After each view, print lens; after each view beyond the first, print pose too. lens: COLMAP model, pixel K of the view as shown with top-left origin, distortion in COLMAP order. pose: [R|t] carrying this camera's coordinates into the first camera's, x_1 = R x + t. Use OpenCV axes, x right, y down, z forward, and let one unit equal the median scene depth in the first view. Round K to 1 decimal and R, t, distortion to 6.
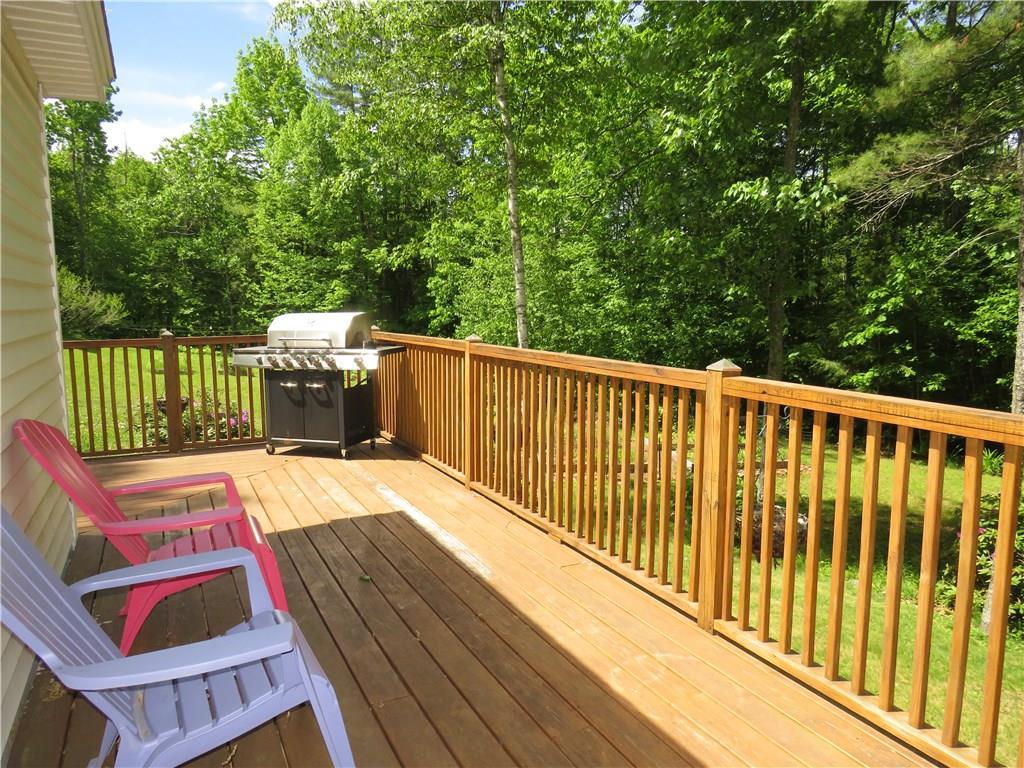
lens RADIAL K [[711.8, 0, 511.5], [0, 711.8, 386.7], [0, 0, 1]] dist [0.003008, 0.000675]
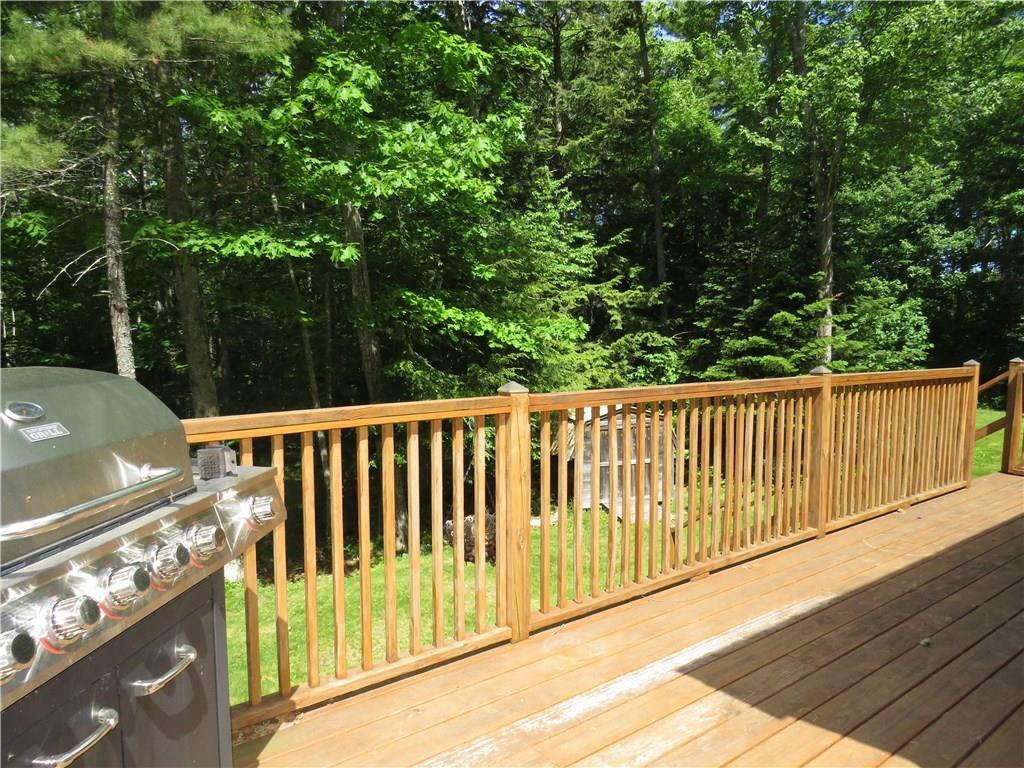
lens RADIAL K [[711.8, 0, 512.3], [0, 711.8, 387.3], [0, 0, 1]] dist [0.003008, 0.000675]
pose [[-0.204859, -0.068230, 0.976410, -0.883774], [0.118054, 0.988563, 0.093848, -0.174241], [-0.971646, 0.134494, -0.194461, 1.536603]]
